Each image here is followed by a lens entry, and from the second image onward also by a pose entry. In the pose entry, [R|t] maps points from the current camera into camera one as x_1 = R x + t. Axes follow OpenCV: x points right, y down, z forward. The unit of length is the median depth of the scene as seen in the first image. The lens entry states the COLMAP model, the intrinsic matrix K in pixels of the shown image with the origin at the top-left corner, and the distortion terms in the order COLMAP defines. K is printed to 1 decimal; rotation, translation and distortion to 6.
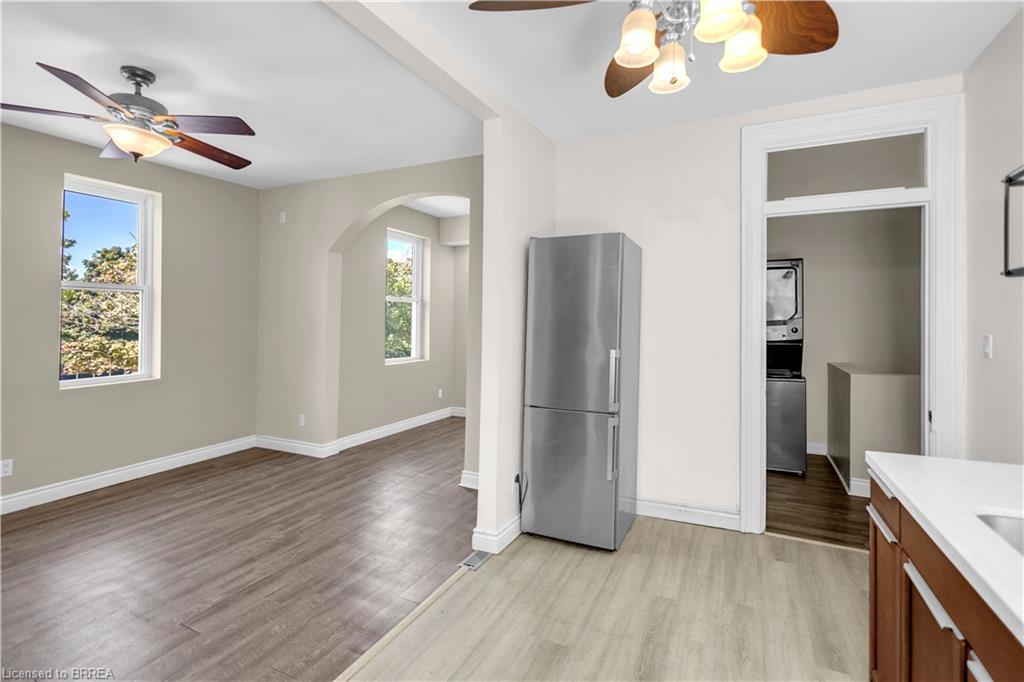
lens RADIAL K [[480.1, 0, 513.0], [0, 480.1, 313.3], [0, 0, 1]] dist [-0.002046, -0.000392]
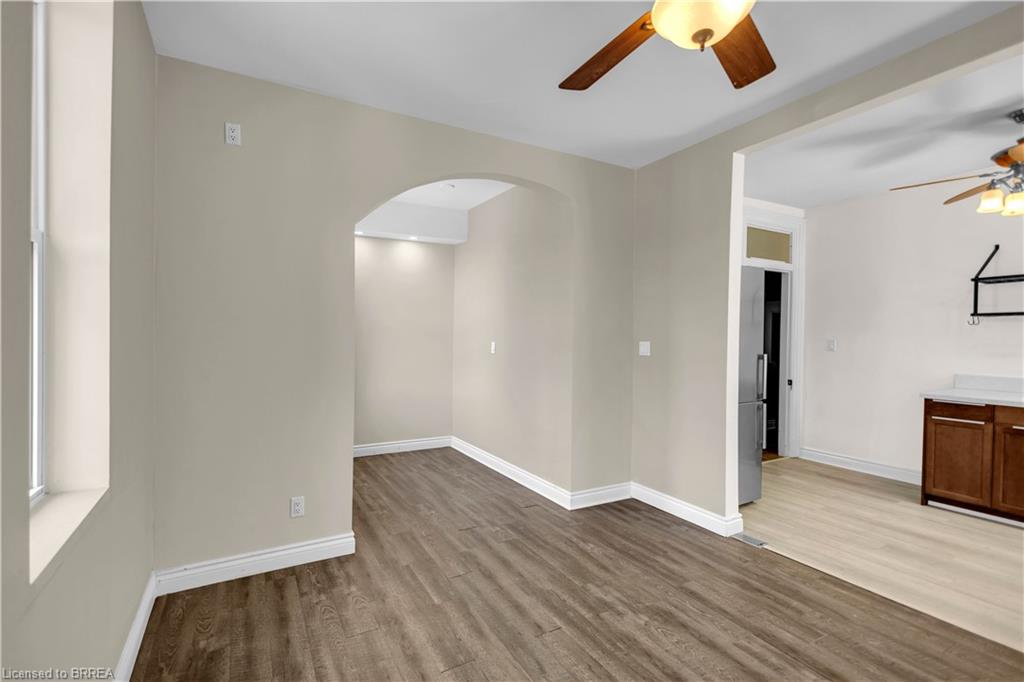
lens RADIAL K [[477.0, 0, 512.0], [0, 477.0, 341.0], [0, 0, 1]] dist [0.005988, 0.000180]
pose [[0.574998, -0.015210, 0.818013, -0.997707], [-0.011797, 0.999569, 0.026878, 0.008505], [-0.818070, -0.025104, 0.574571, 0.611779]]
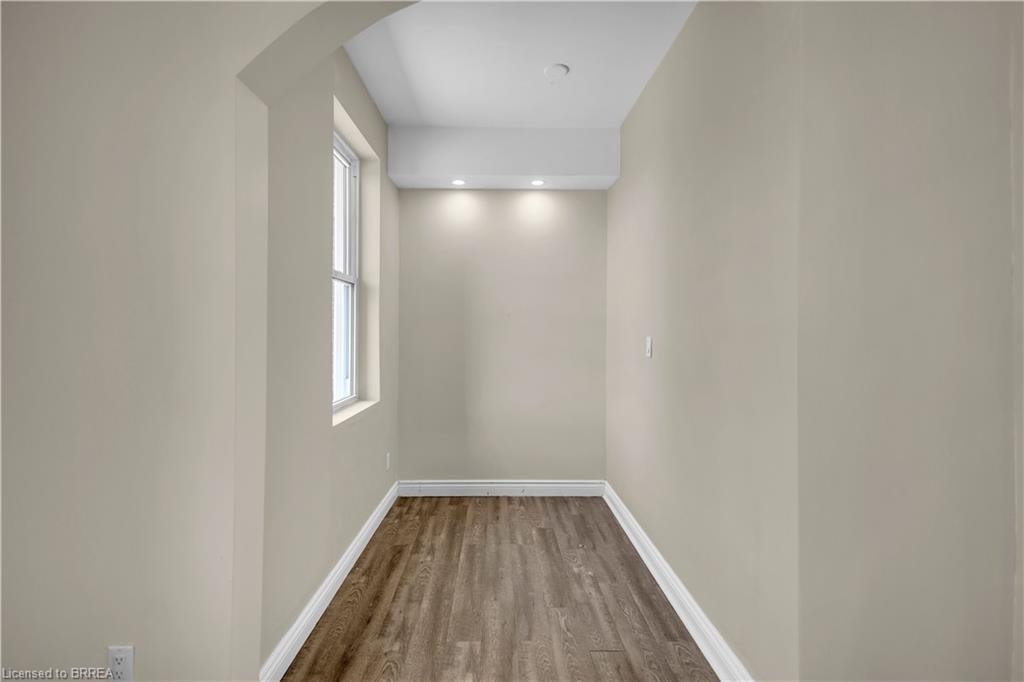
lens RADIAL K [[469.1, 0, 505.0], [0, 469.1, 333.0], [0, 0, 1]] dist [0.000341, -0.000050]
pose [[0.894561, -0.004718, 0.446922, -0.475038], [-0.002327, 0.999882, 0.015213, 0.030690], [-0.446940, -0.014649, 0.894444, 0.862412]]
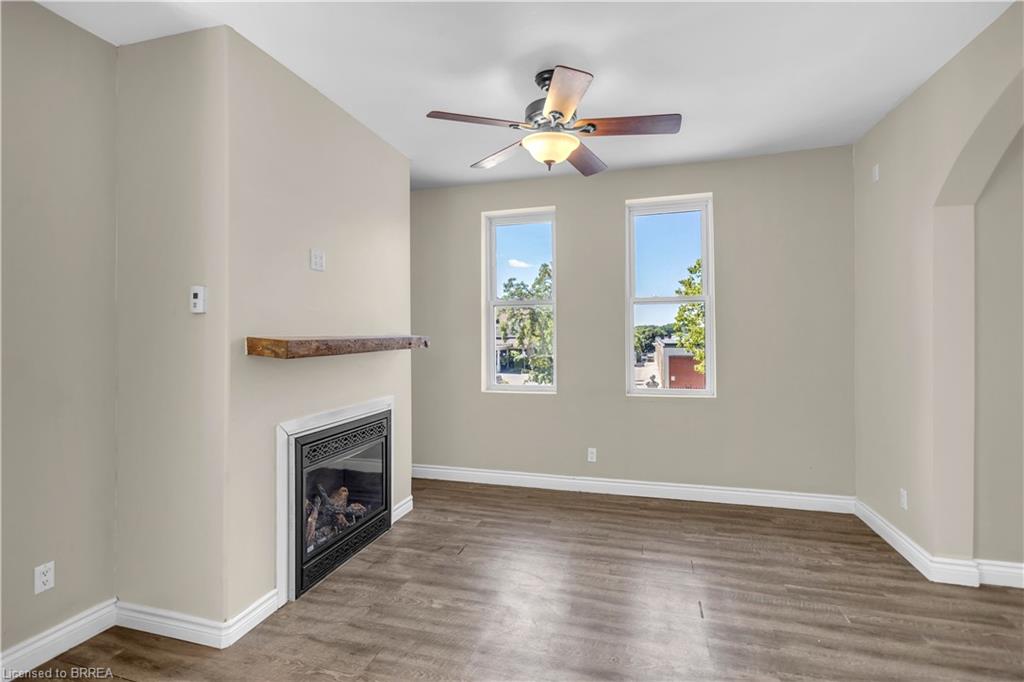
lens RADIAL K [[472.5, 0, 507.5], [0, 472.5, 326.6], [0, 0, 1]] dist [0.004022, -0.000088]
pose [[0.154932, -0.015687, -0.987801, 0.092619], [0.021803, 0.999685, -0.012456, 0.006190], [0.987684, -0.019607, 0.155226, 0.557329]]
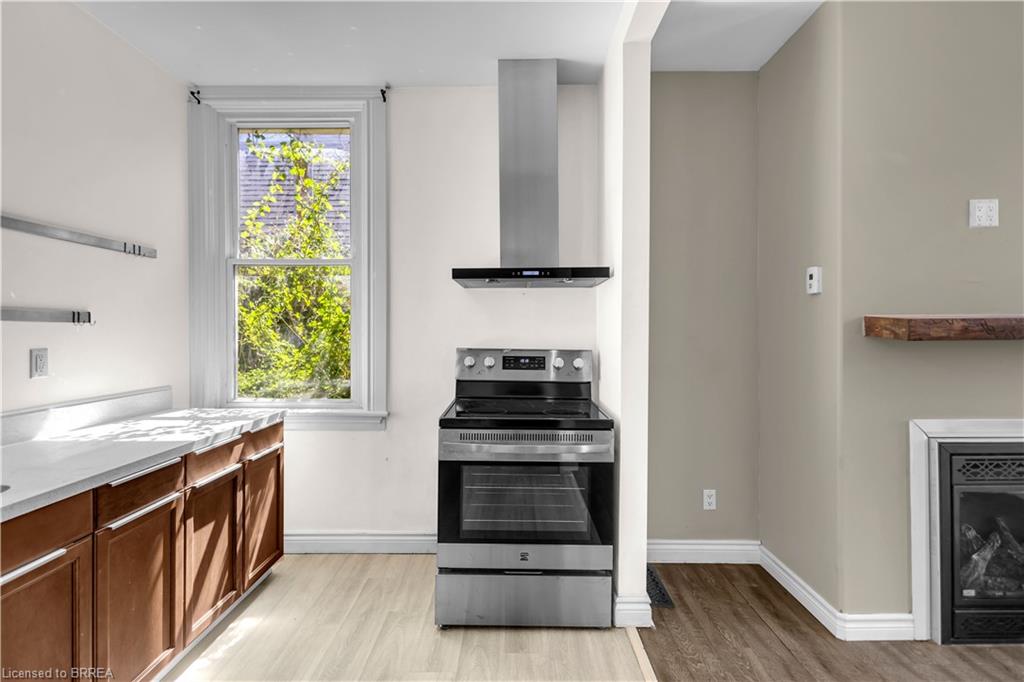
lens RADIAL K [[472.5, 0, 507.5], [0, 472.5, 326.6], [0, 0, 1]] dist [0.004022, -0.000088]
pose [[-0.907662, 0.001312, -0.419701, 0.050701], [0.012450, 0.999639, -0.023801, 0.024594], [0.419518, -0.026829, -0.907350, 0.647045]]
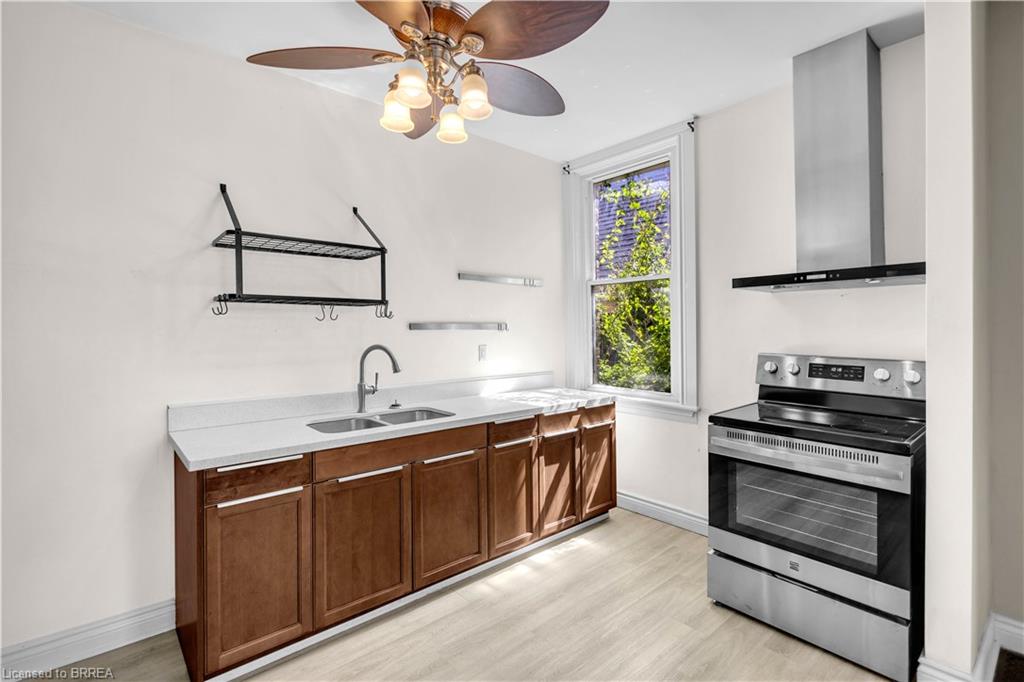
lens RADIAL K [[474.9, 0, 512.6], [0, 474.9, 326.6], [0, 0, 1]] dist [0.001093, 0.000106]
pose [[-0.918058, 0.008922, 0.396345, -0.123340], [-0.000869, 0.999699, -0.024518, 0.016860], [-0.396445, -0.022853, -0.917774, 0.790455]]
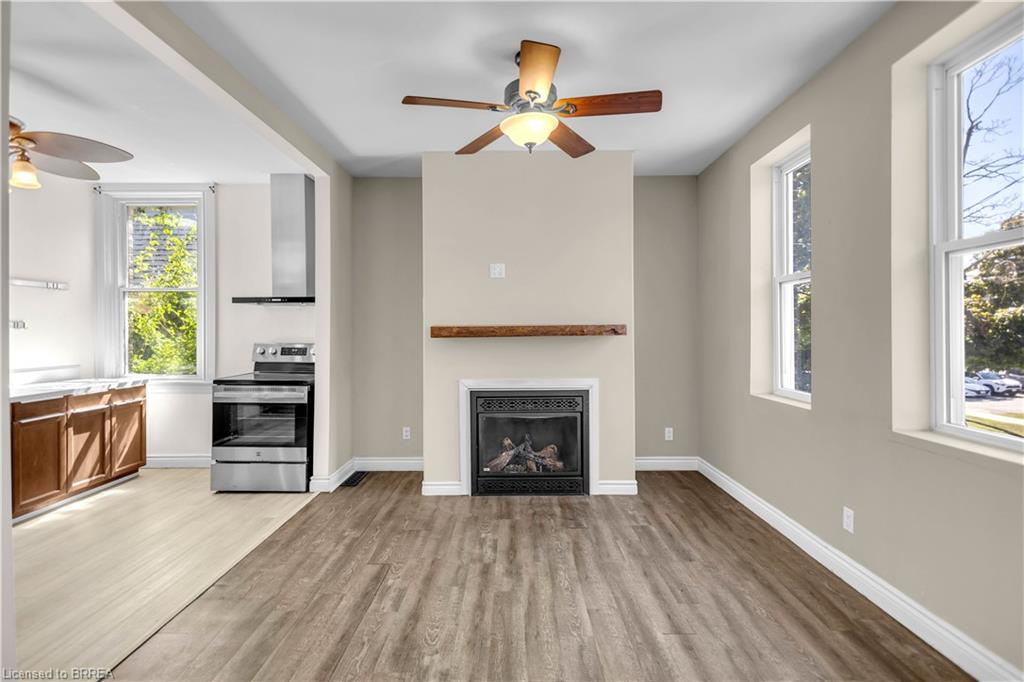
lens RADIAL K [[471.8, 0, 512.4], [0, 471.8, 326.7], [0, 0, 1]] dist [0.004072, -0.000559]
pose [[-0.904775, 0.000994, -0.425888, -0.264896], [0.012252, 0.999644, -0.023696, 0.035501], [0.425713, -0.026658, -0.904466, 1.327651]]
